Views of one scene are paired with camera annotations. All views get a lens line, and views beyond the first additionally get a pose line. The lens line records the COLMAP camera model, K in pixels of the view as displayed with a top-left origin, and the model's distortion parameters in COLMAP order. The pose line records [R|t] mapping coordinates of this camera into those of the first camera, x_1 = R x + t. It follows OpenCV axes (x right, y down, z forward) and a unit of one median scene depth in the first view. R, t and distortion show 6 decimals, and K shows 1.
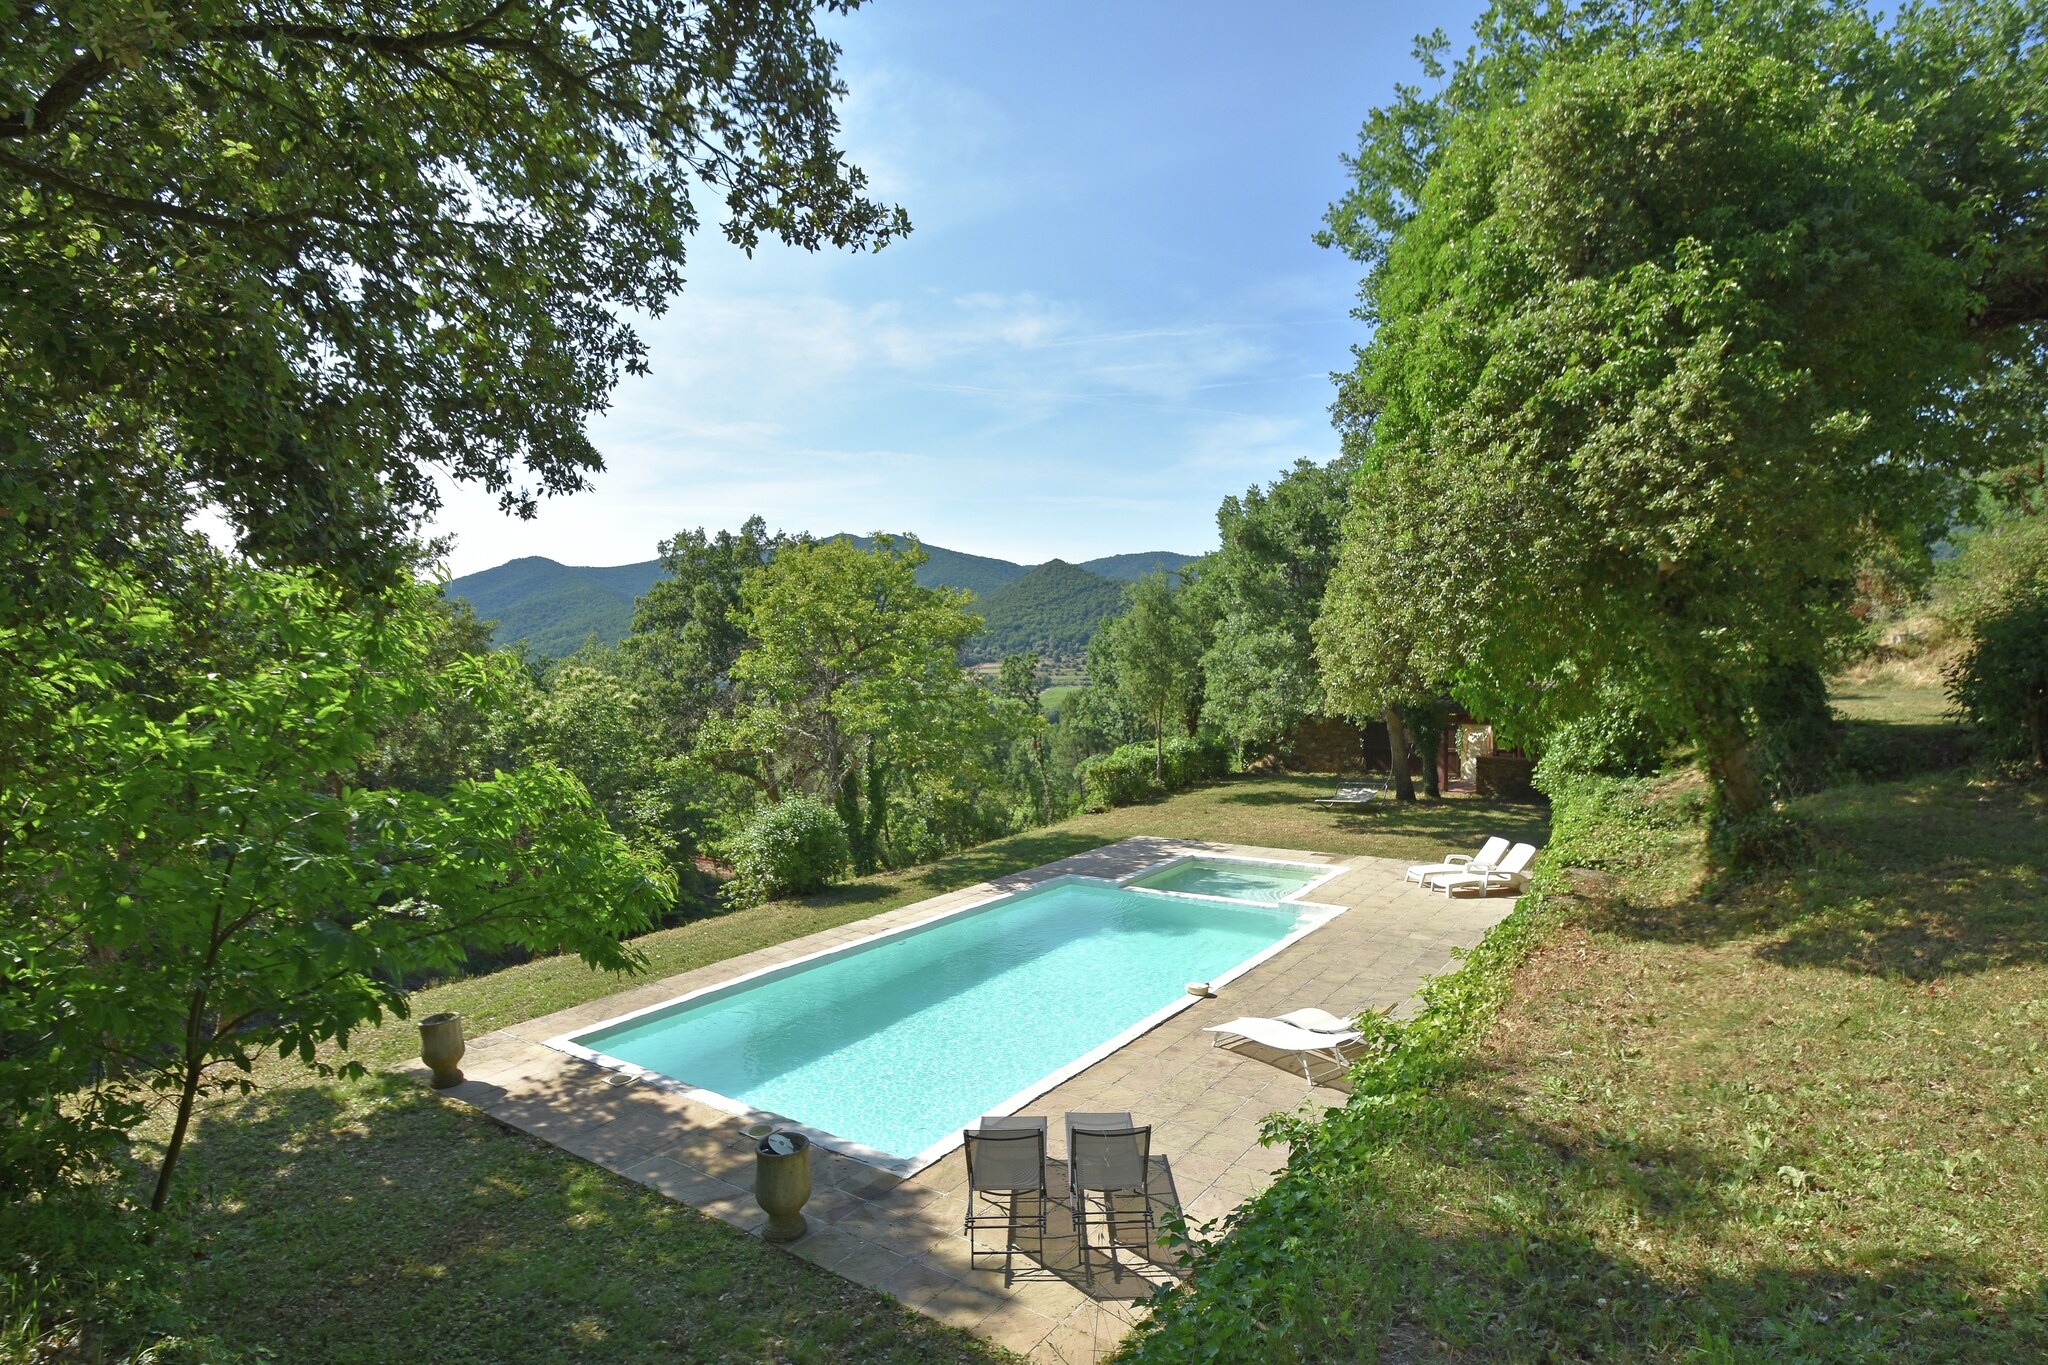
lens RADIAL K [[1034.6, 0, 1024.0], [0, 1034.6, 682.5], [0, 0, 1]] dist [-0.035934, -0.008192]
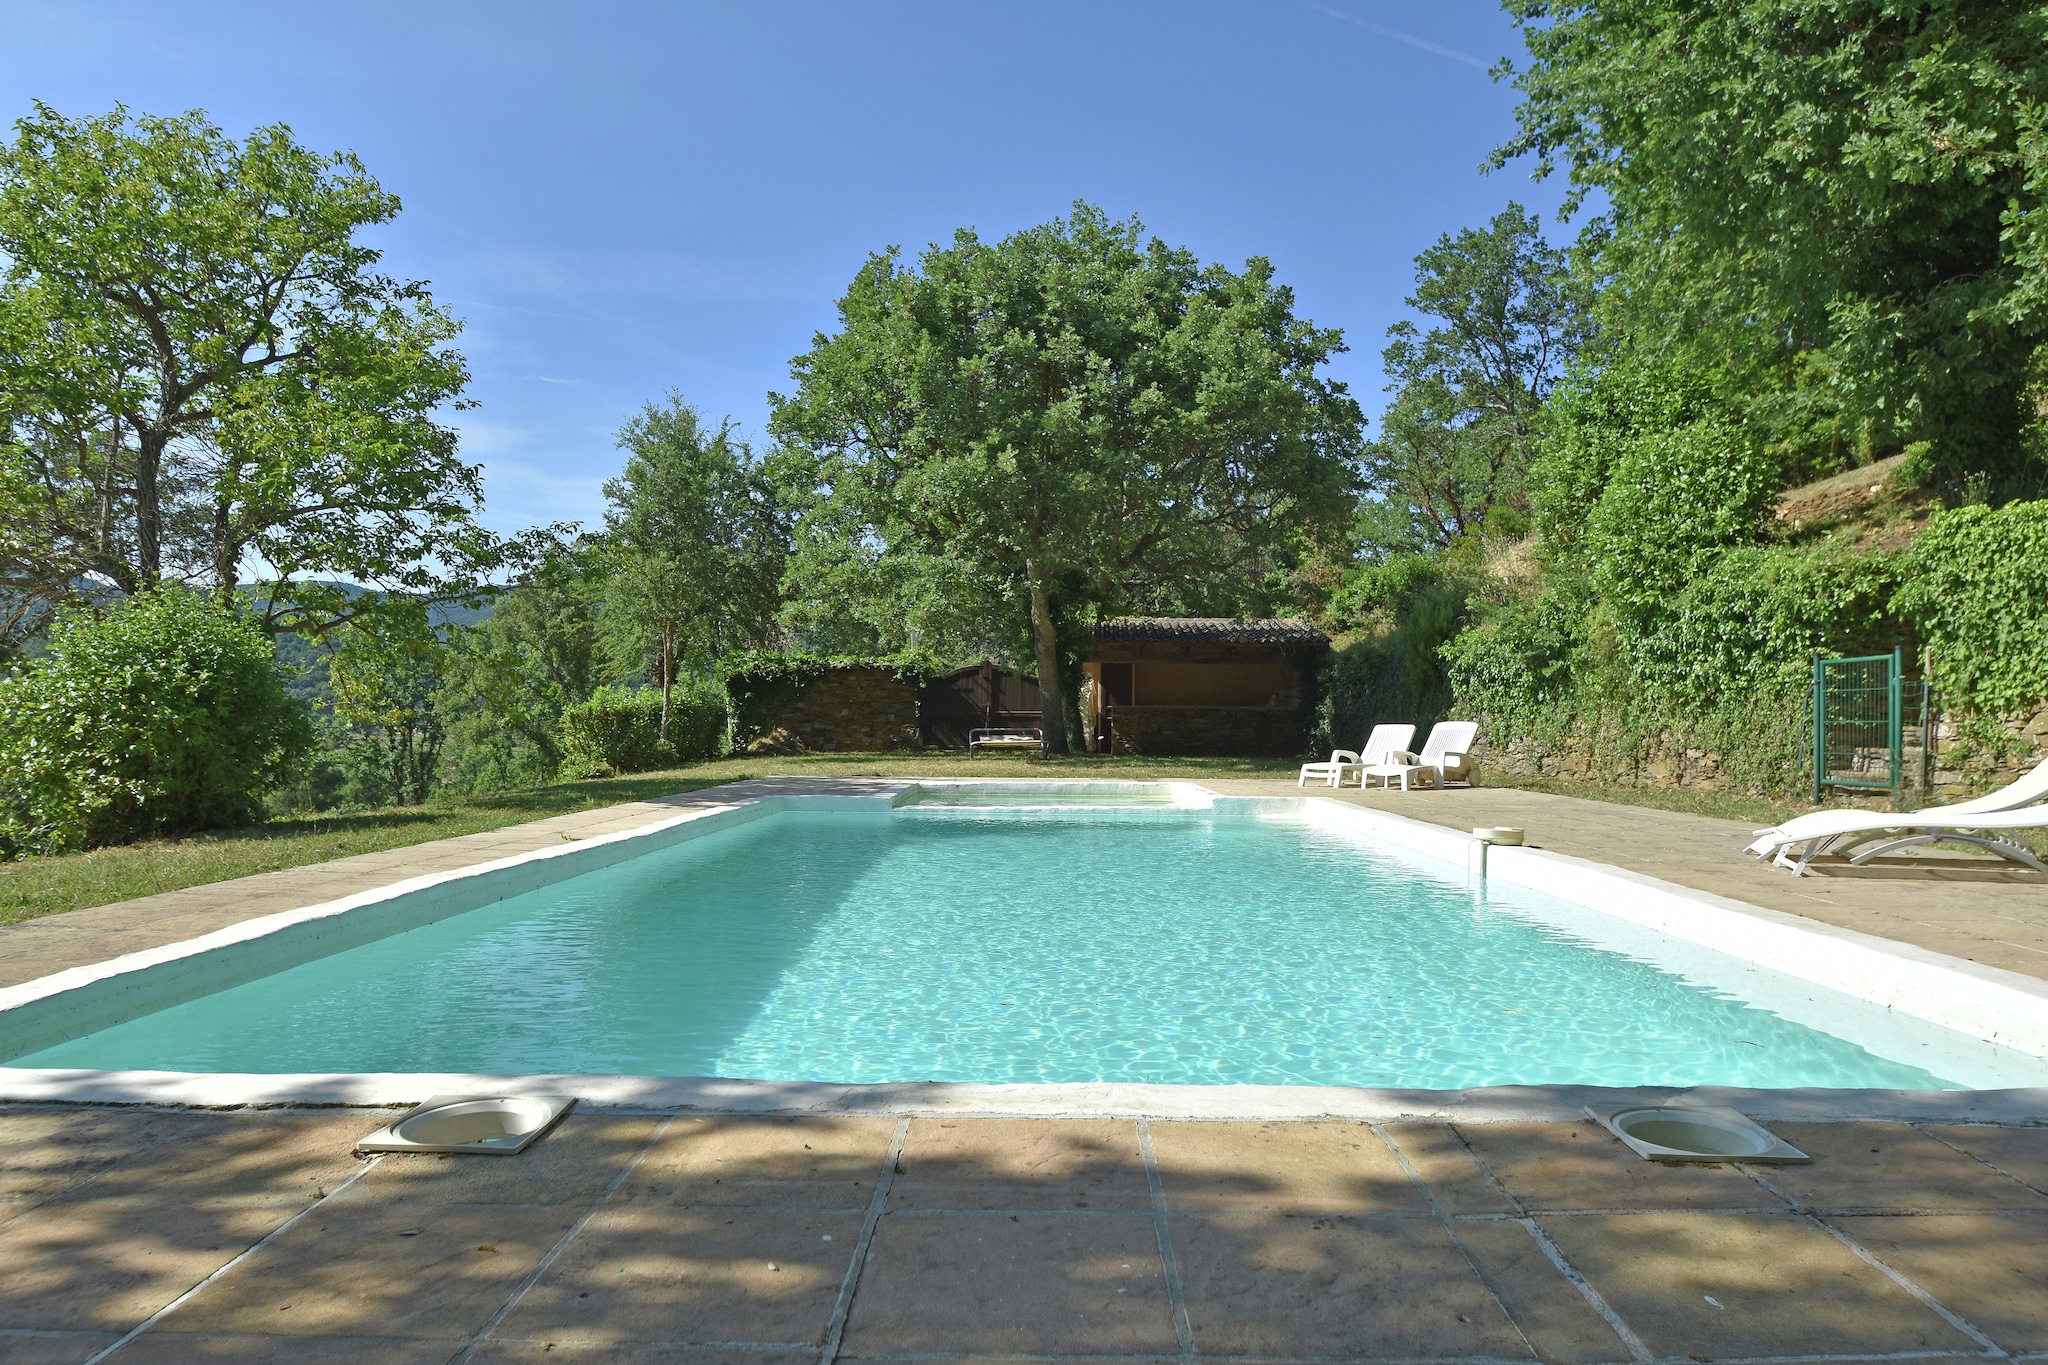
lens RADIAL K [[1325.2, 0, 1024.0], [0, 1325.2, 682.5], [0, 0, 1]] dist [-0.027616, -0.000394]
pose [[0.828417, 0.042277, 0.558515, -0.452043], [-0.015513, 0.998497, -0.052572, 0.330133], [-0.559898, 0.034887, 0.827827, 0.770867]]
